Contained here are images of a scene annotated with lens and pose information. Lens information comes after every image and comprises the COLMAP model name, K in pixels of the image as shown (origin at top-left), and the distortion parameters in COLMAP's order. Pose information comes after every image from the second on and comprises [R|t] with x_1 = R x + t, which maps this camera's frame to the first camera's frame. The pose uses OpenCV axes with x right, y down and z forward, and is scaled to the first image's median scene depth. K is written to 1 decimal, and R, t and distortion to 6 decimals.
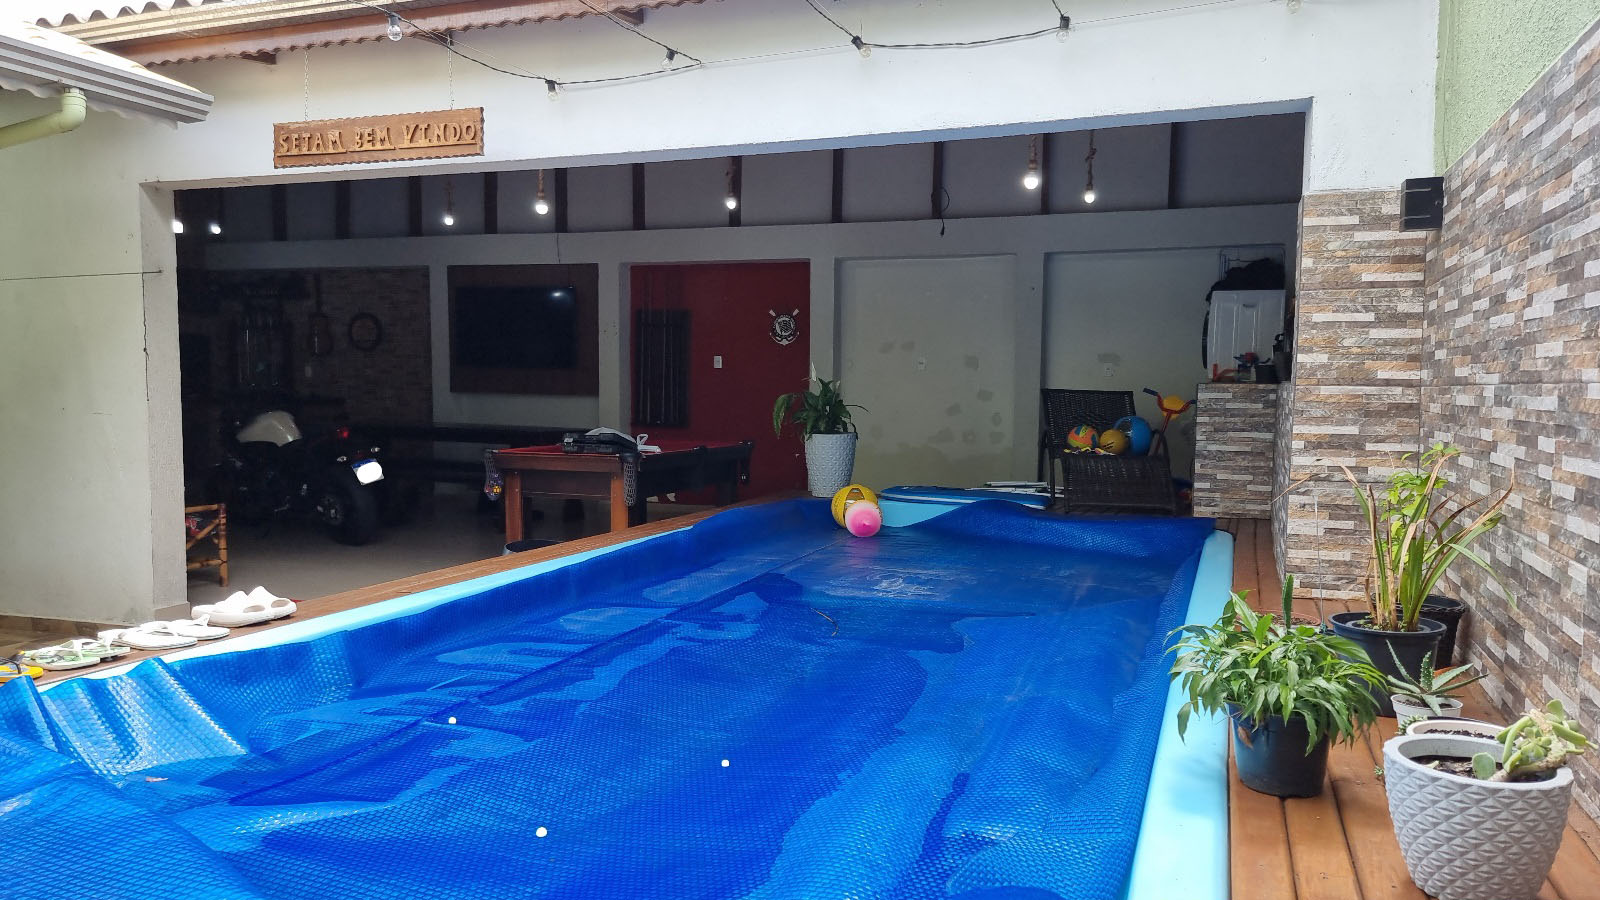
lens RADIAL K [[1105.5, 0, 807.4], [0, 1105.5, 463.3], [0, 0, 1]] dist [0.065375, -0.032119]
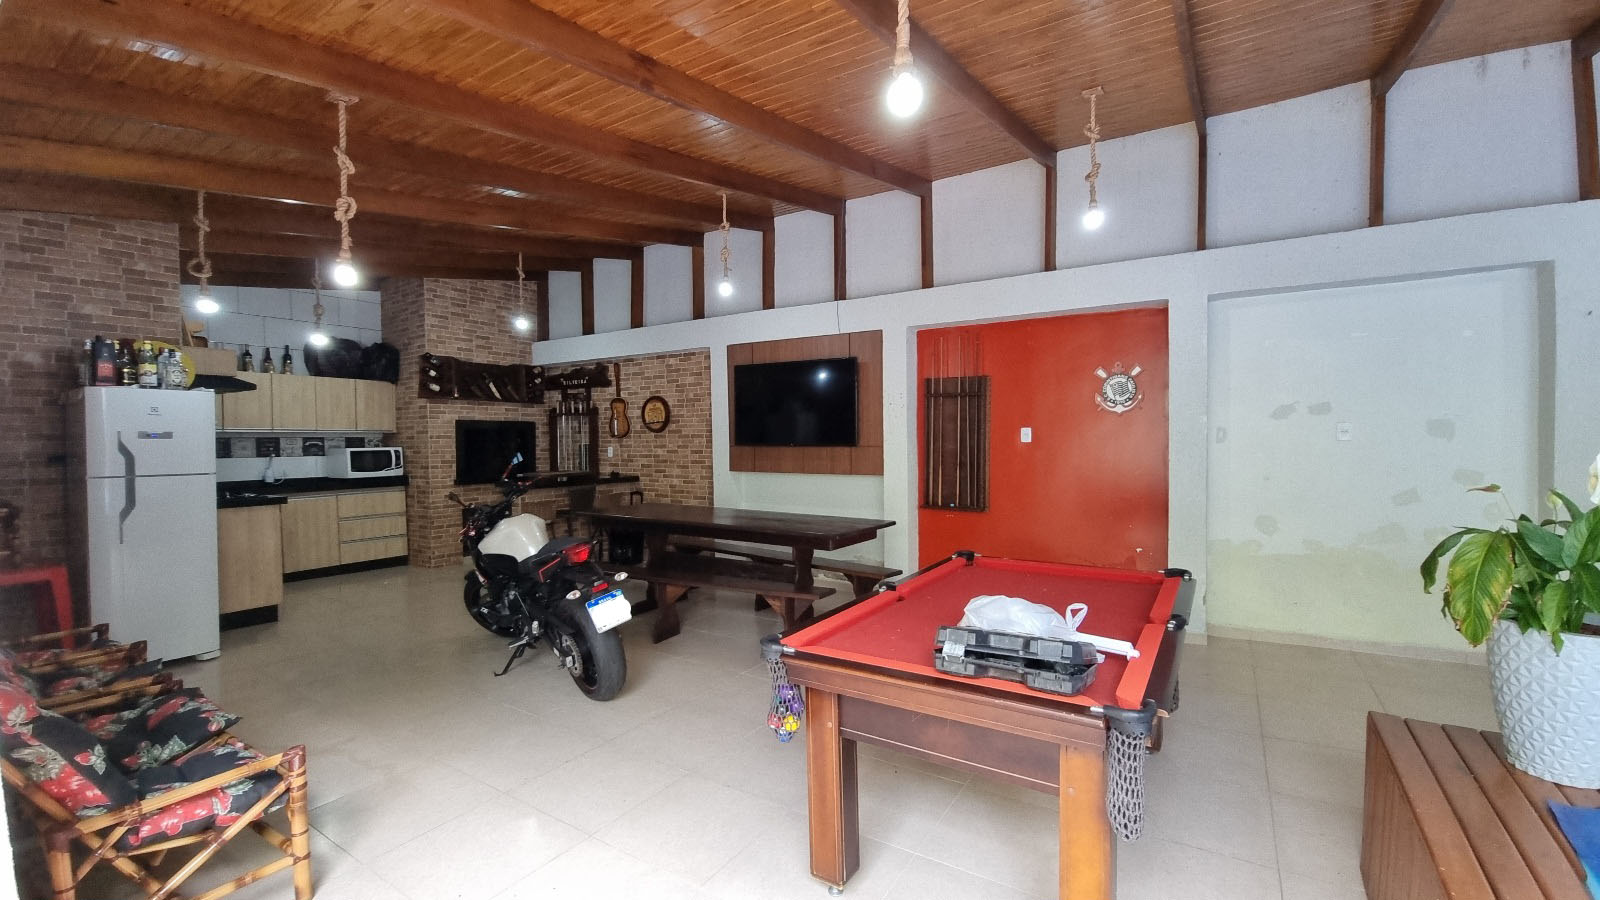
lens RADIAL K [[656.6, 0, 804.8], [0, 656.6, 455.8], [0, 0, 1]] dist [-0.001189, -0.000775]
pose [[0.976812, -0.018359, -0.213310, -0.234387], [0.009086, 0.998974, -0.044374, -0.092243], [0.213906, 0.041407, 0.975976, 0.796478]]
